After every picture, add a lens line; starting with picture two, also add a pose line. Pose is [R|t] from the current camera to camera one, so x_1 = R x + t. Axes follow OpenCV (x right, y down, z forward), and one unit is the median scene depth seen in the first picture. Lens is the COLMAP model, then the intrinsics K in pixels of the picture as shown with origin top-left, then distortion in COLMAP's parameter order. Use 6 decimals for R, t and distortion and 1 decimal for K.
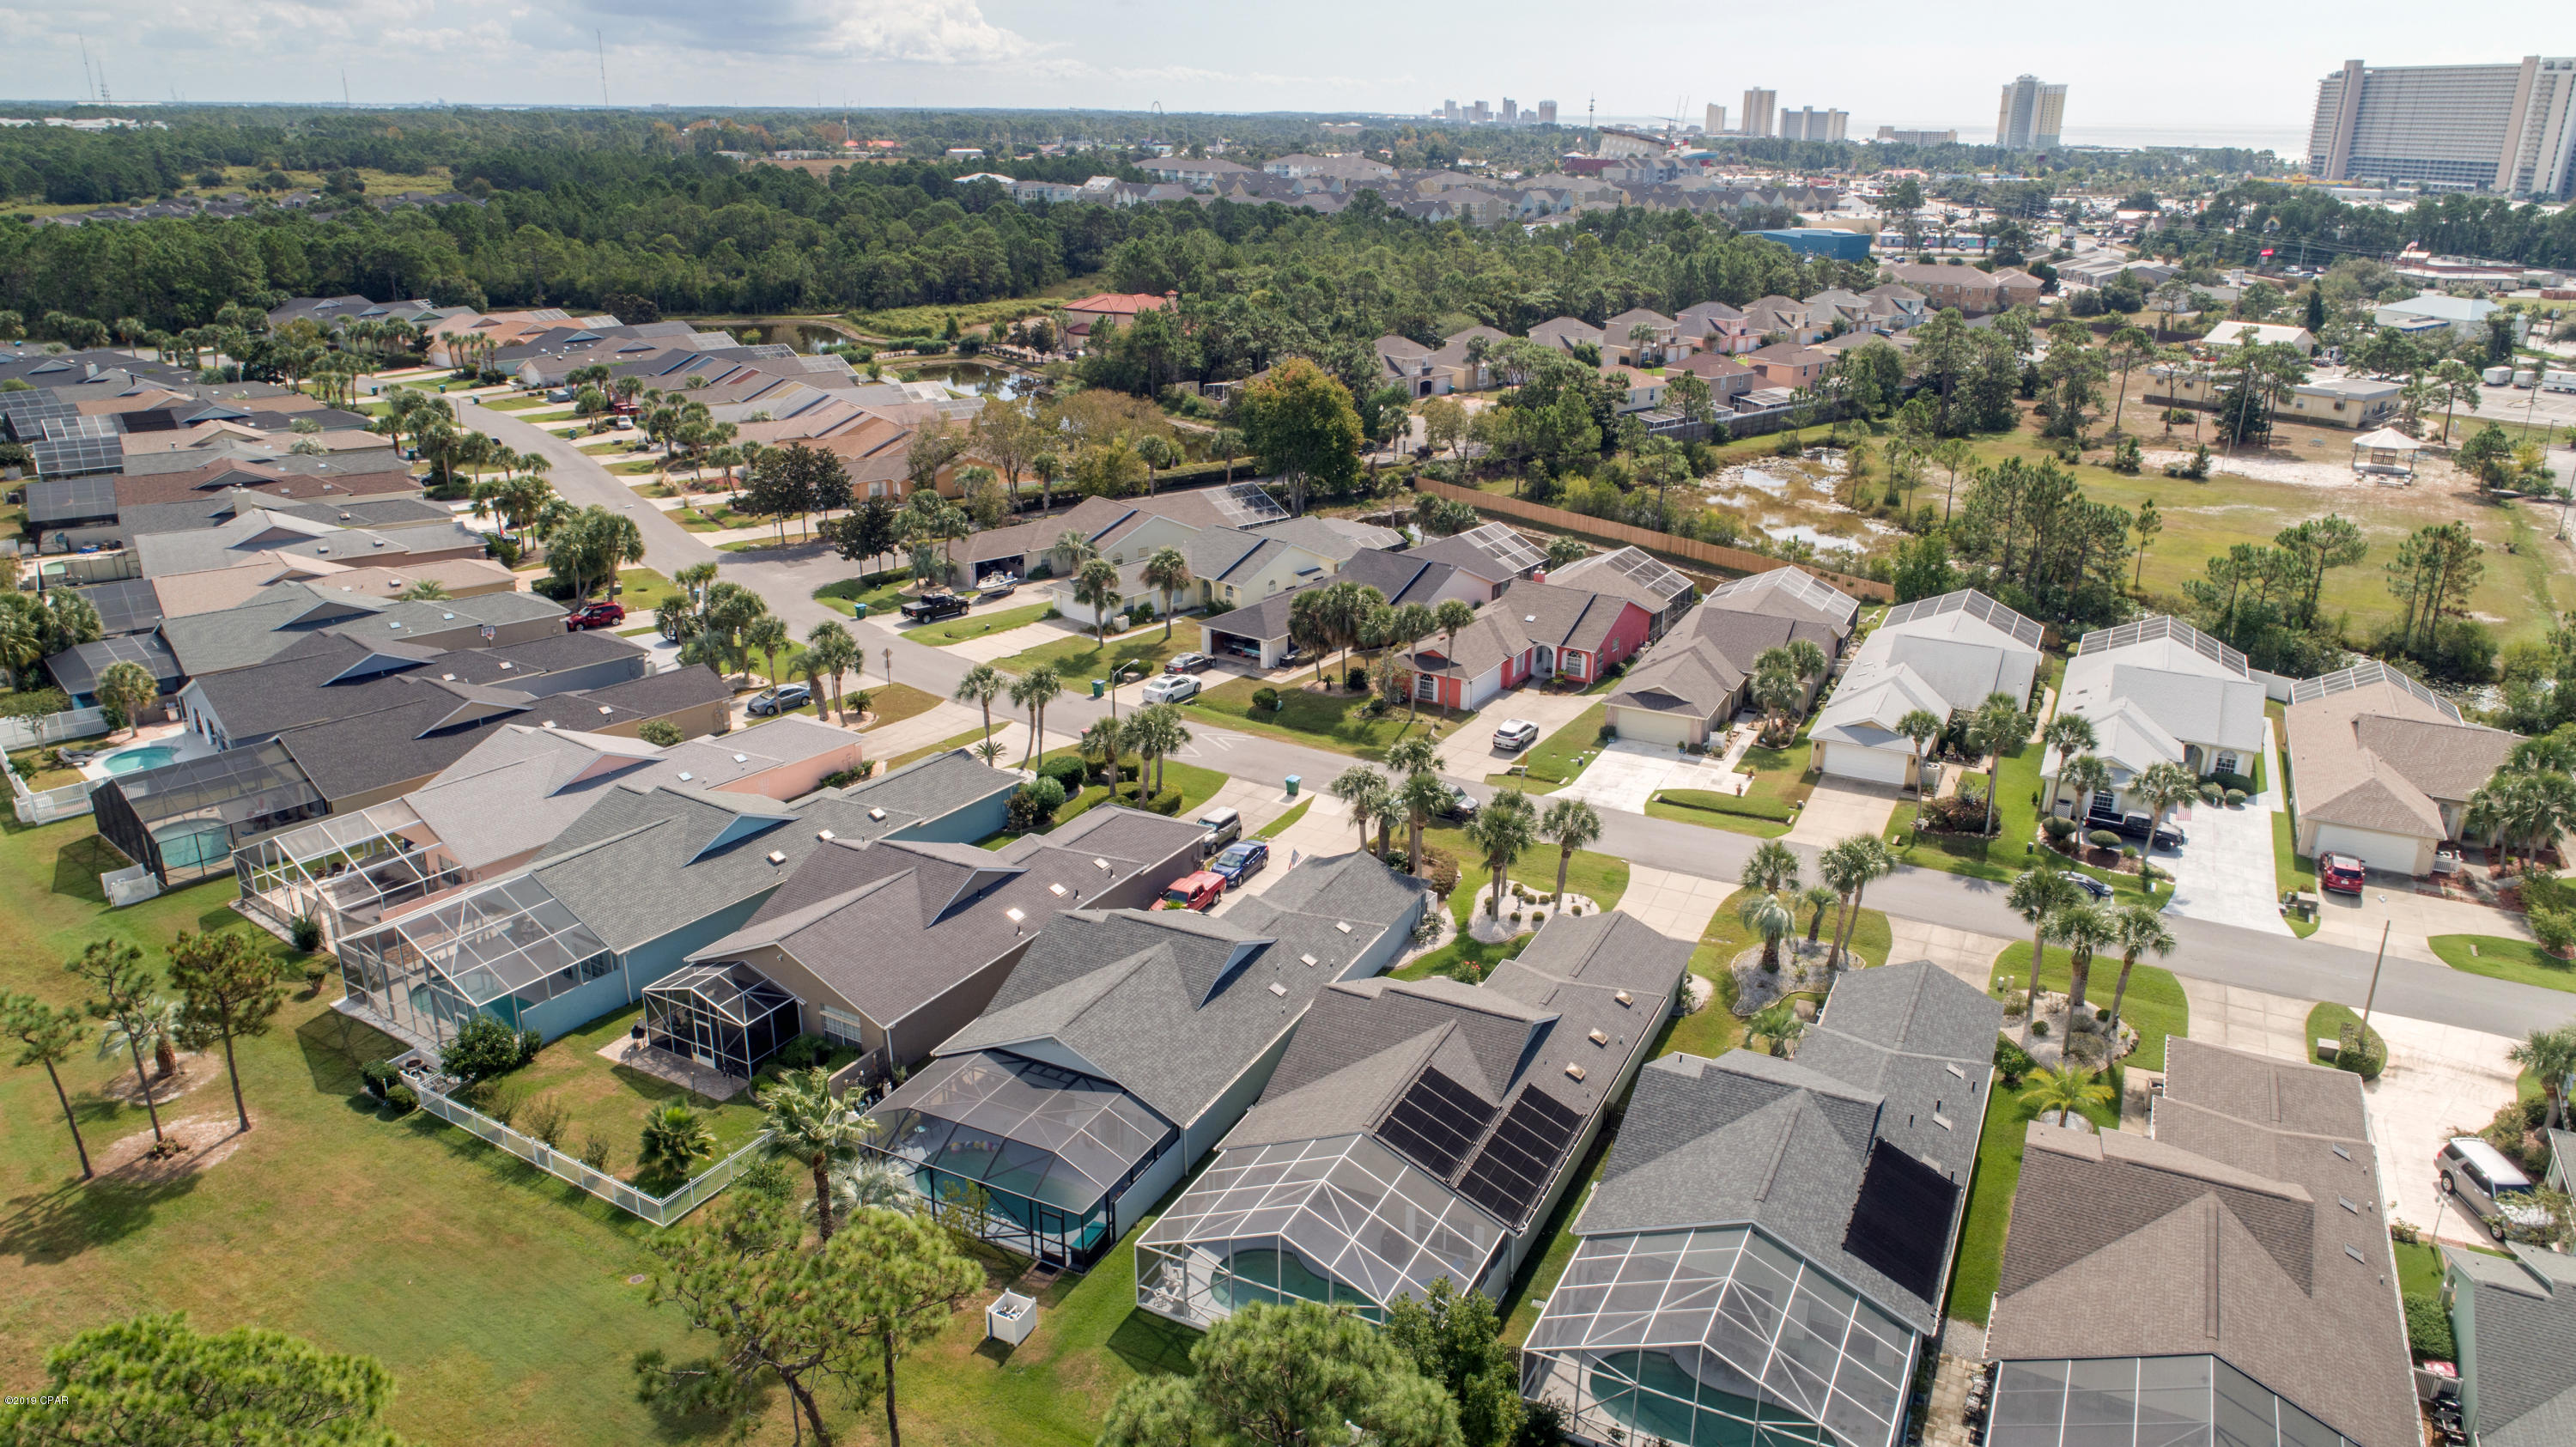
lens RADIAL K [[1728.8, 0, 1272.2], [0, 1728.8, 726.2], [0, 0, 1]] dist [-0.010743, 0.004105]
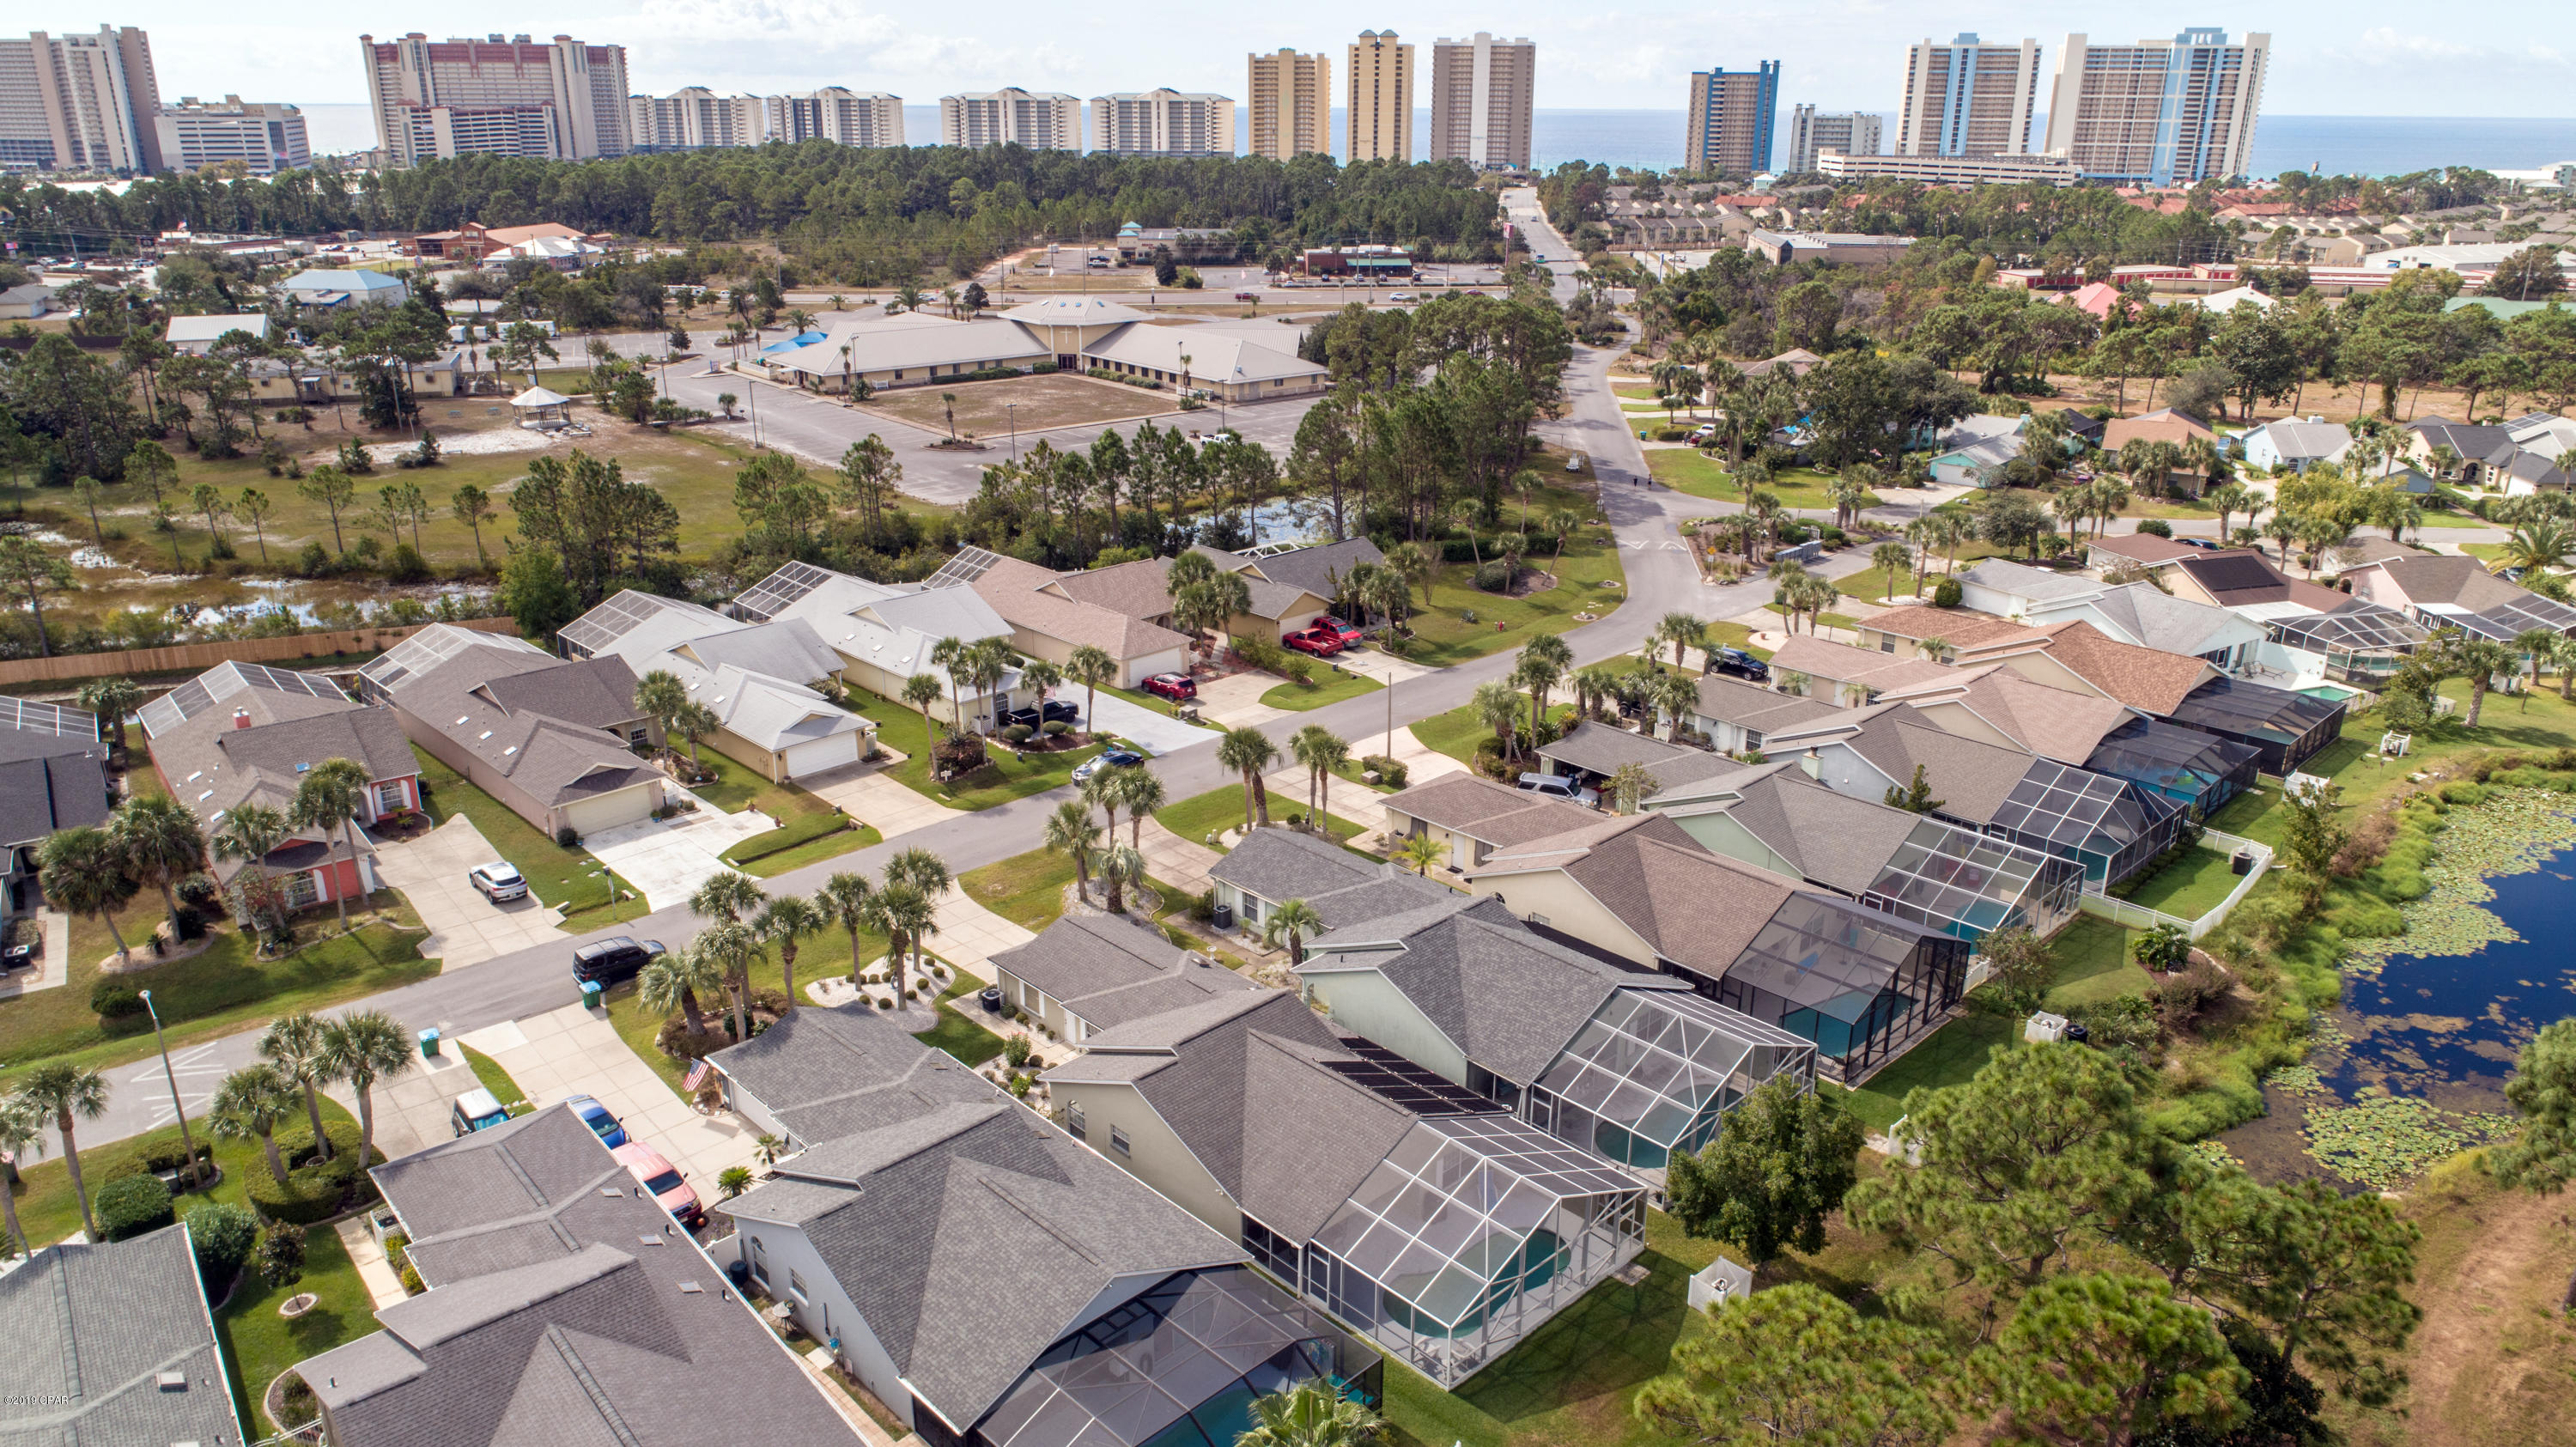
lens RADIAL K [[1728.8, 0, 1291.1], [0, 1728.8, 725.9], [0, 0, 1]] dist [-0.010743, 0.004105]
pose [[0.315210, -0.323851, 0.892055, -0.743305], [0.311905, 0.923109, 0.224912, -0.216422], [-0.896302, 0.207342, 0.391984, 0.562579]]
